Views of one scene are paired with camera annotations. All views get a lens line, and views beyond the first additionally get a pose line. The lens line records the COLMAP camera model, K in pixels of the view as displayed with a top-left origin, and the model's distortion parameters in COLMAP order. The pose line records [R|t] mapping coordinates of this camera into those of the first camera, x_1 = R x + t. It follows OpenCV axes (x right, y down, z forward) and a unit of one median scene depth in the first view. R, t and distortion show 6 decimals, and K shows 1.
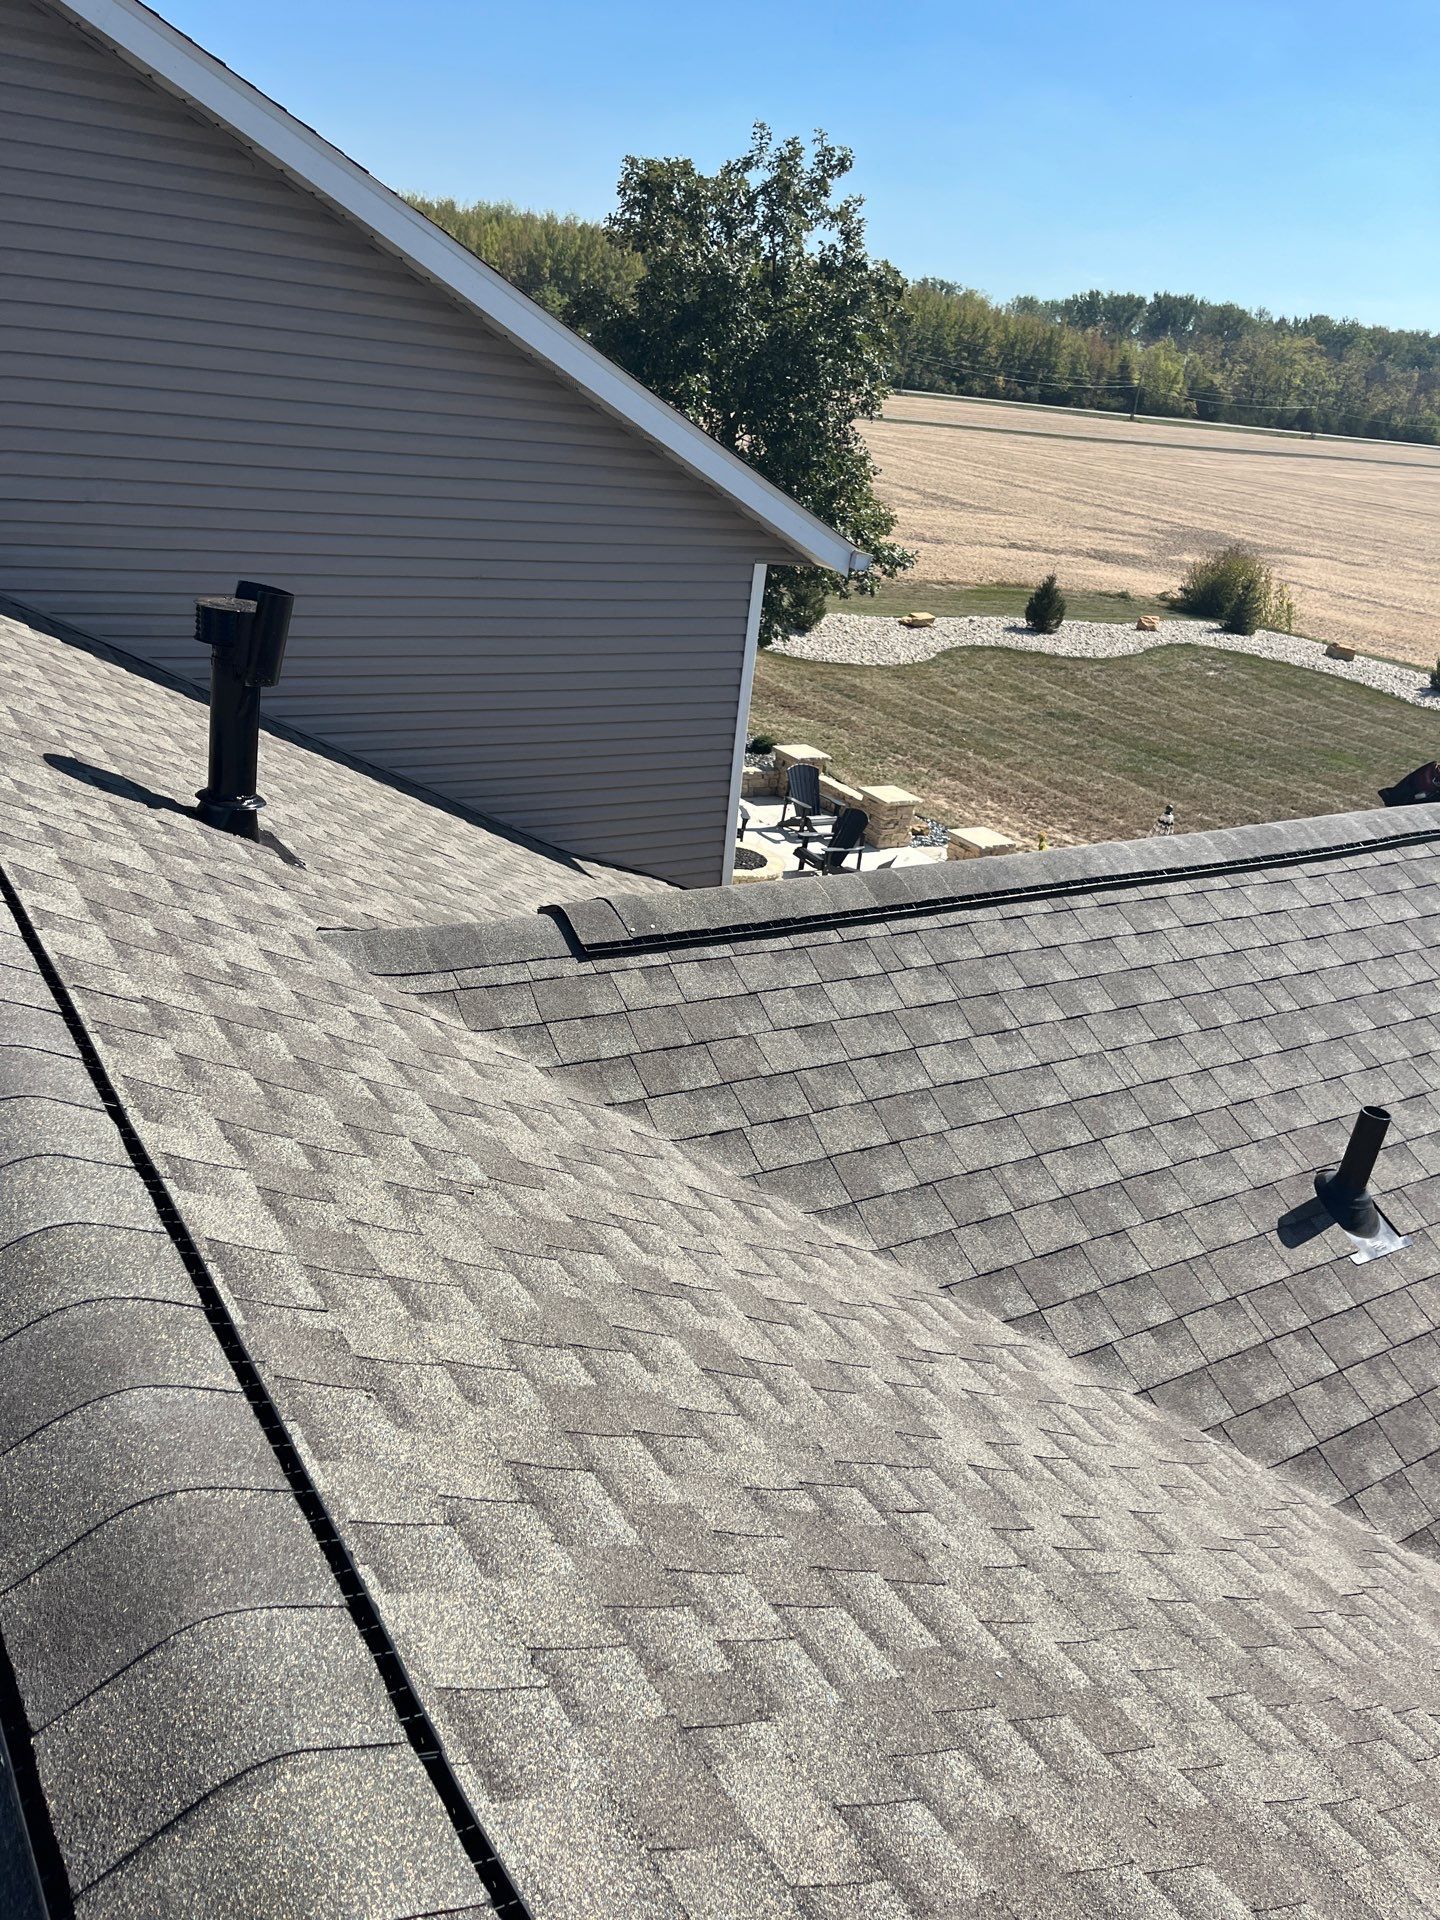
lens RADIAL K [[1467.8, 0, 744.7], [0, 1467.8, 947.0], [0, 0, 1]] dist [0.073853, -0.106068]
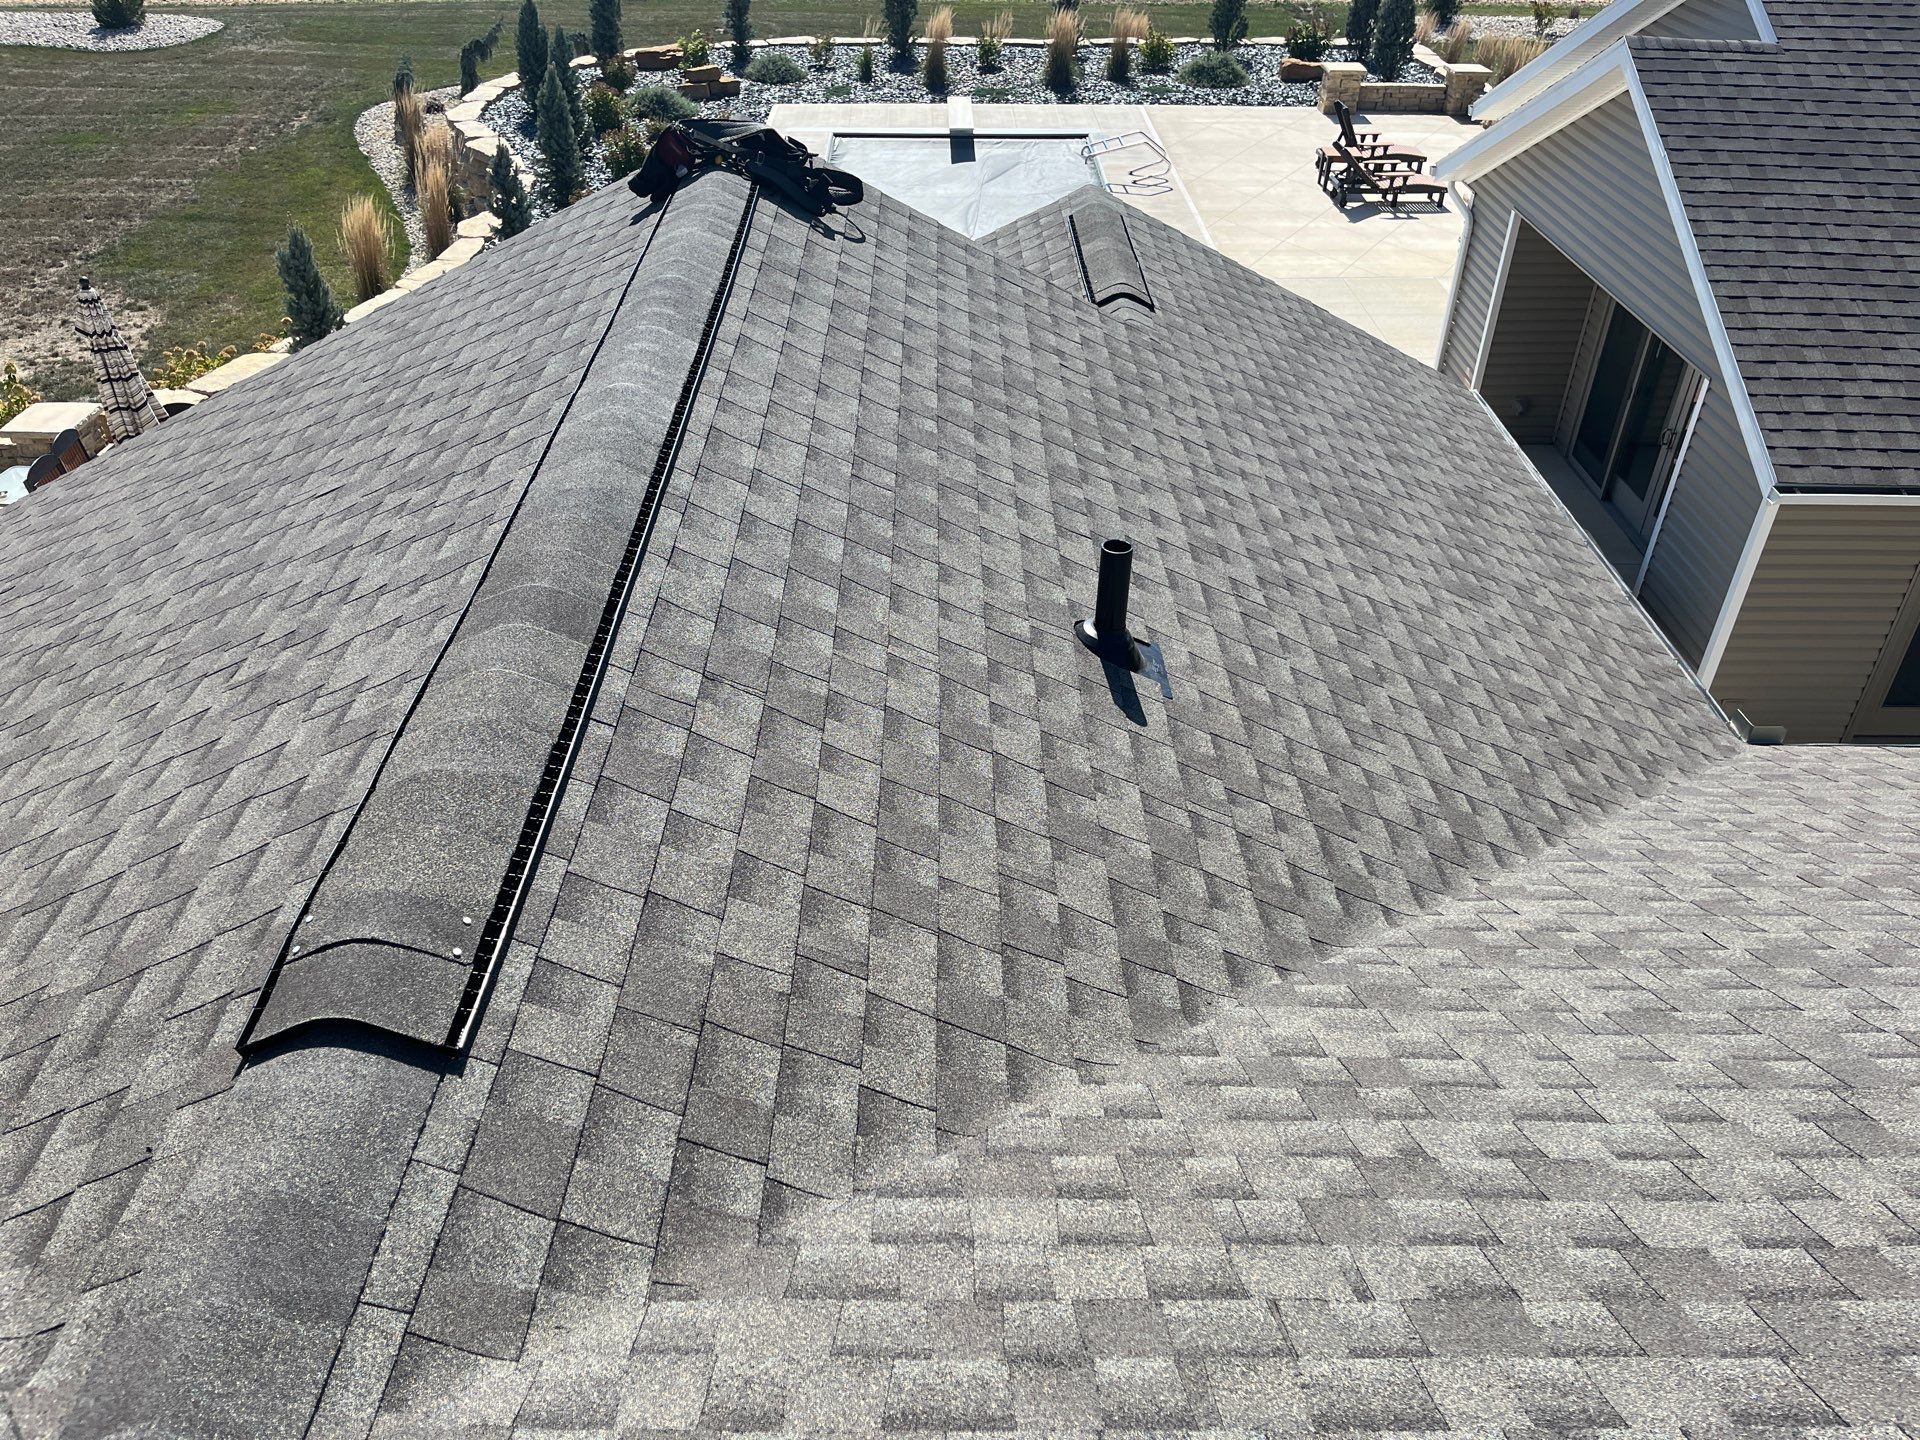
lens RADIAL K [[1464.6, 0, 950.9], [0, 1464.6, 712.0], [0, 0, 1]] dist [0.072847, -0.084732]
pose [[0.542776, -0.569596, 0.617215, -0.048770], [0.378588, 0.821920, 0.425580, -0.045591], [-0.749710, 0.002675, 0.661761, 0.097575]]
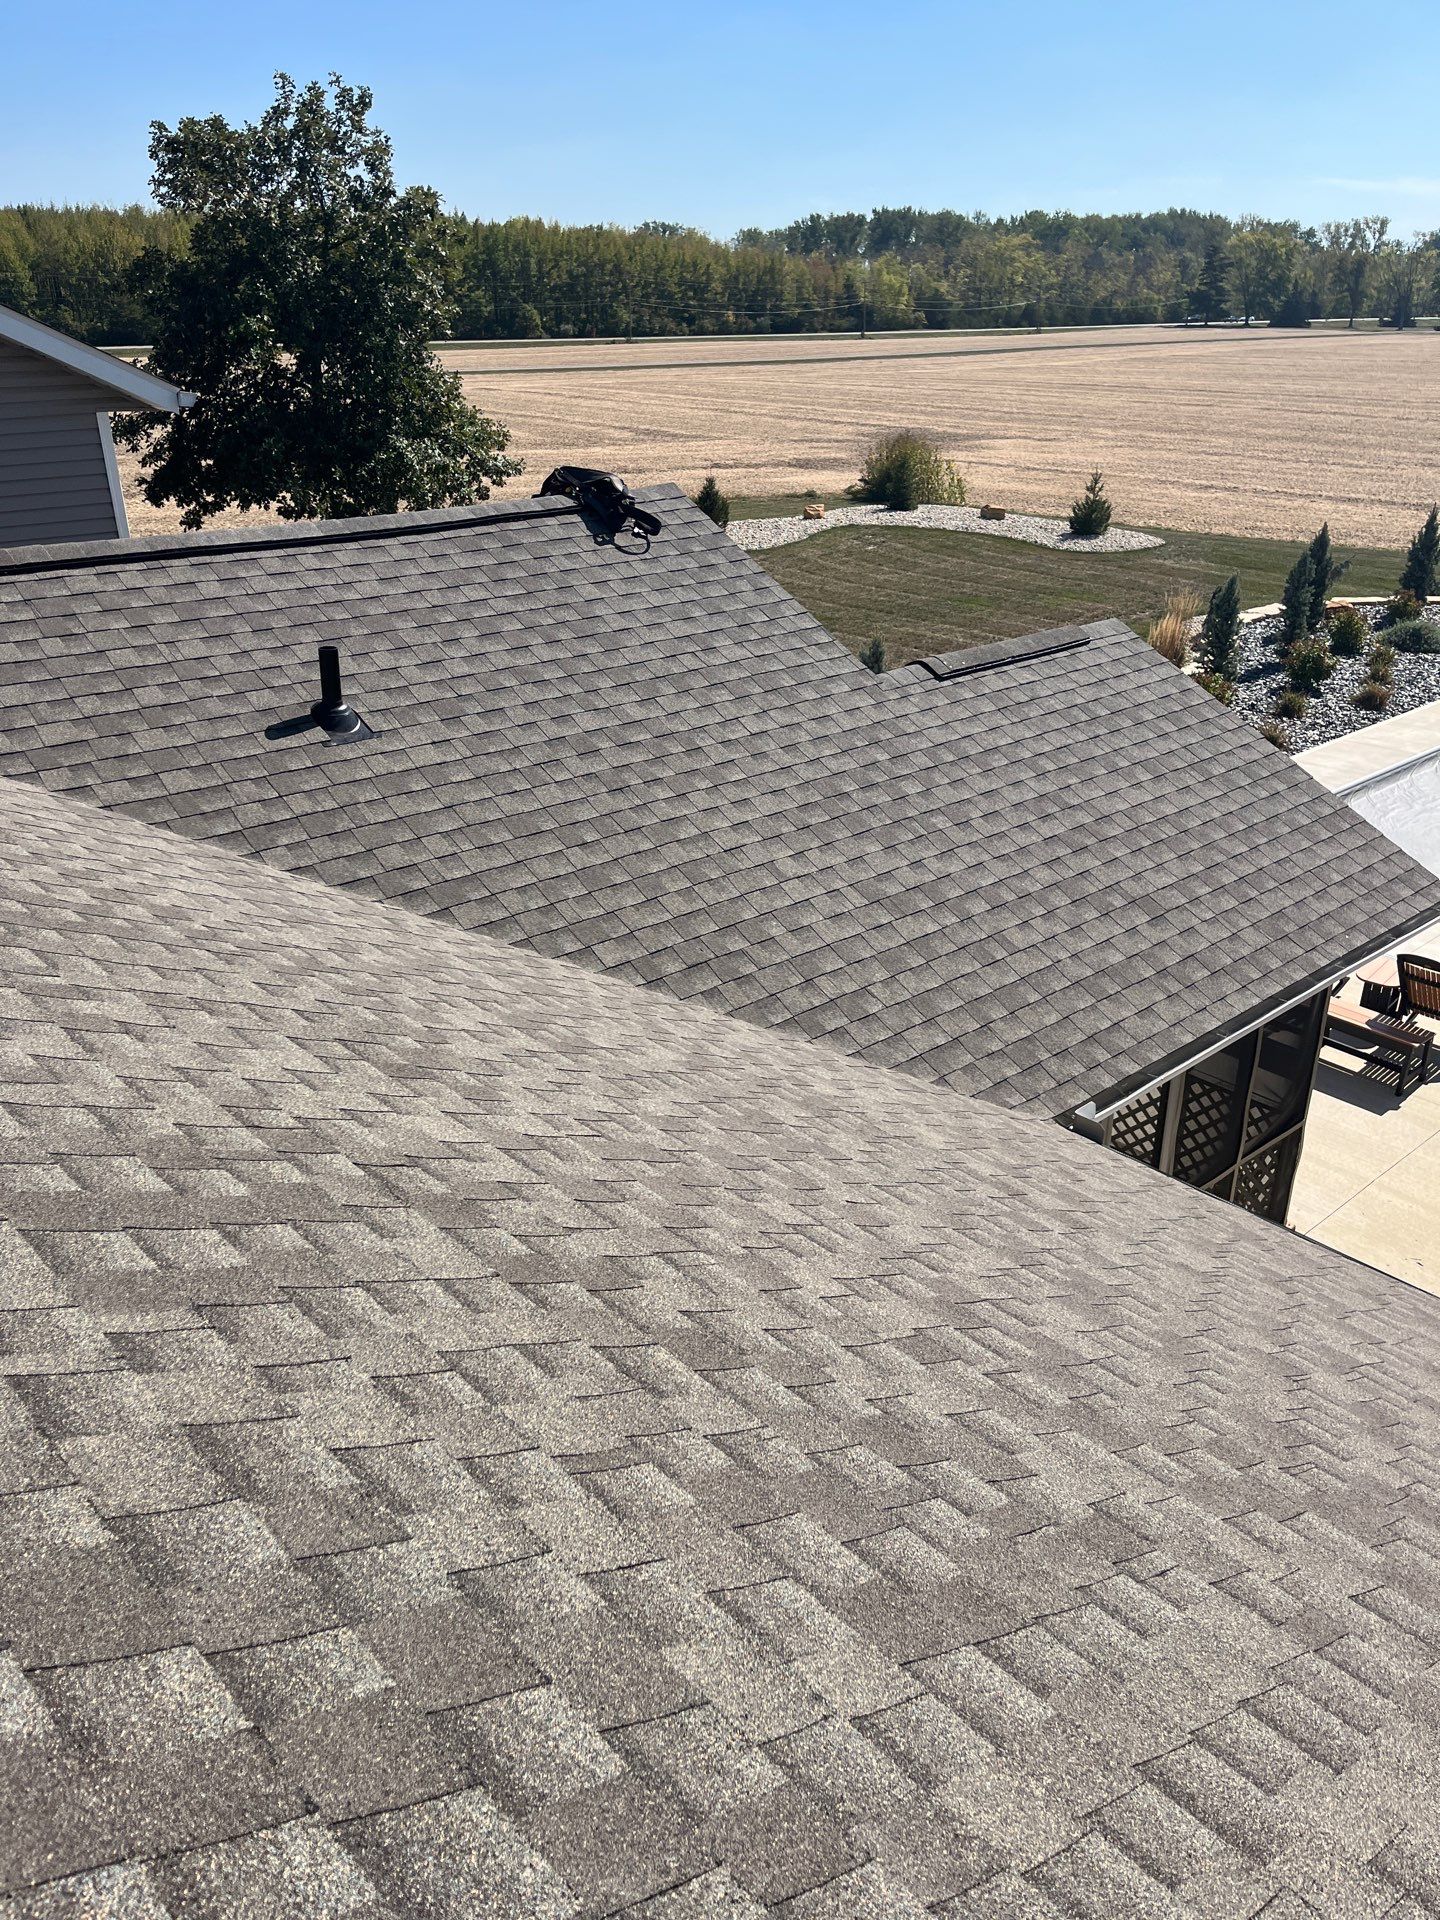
lens RADIAL K [[1484.3, 0, 776.1], [0, 1484.3, 995.2], [0, 0, 1]] dist [0.045729, -0.084402]
pose [[0.978935, -0.179711, 0.096900, 0.133672], [0.174814, 0.982955, 0.056926, 0.091323], [-0.105479, -0.038787, 0.993665, -0.114332]]
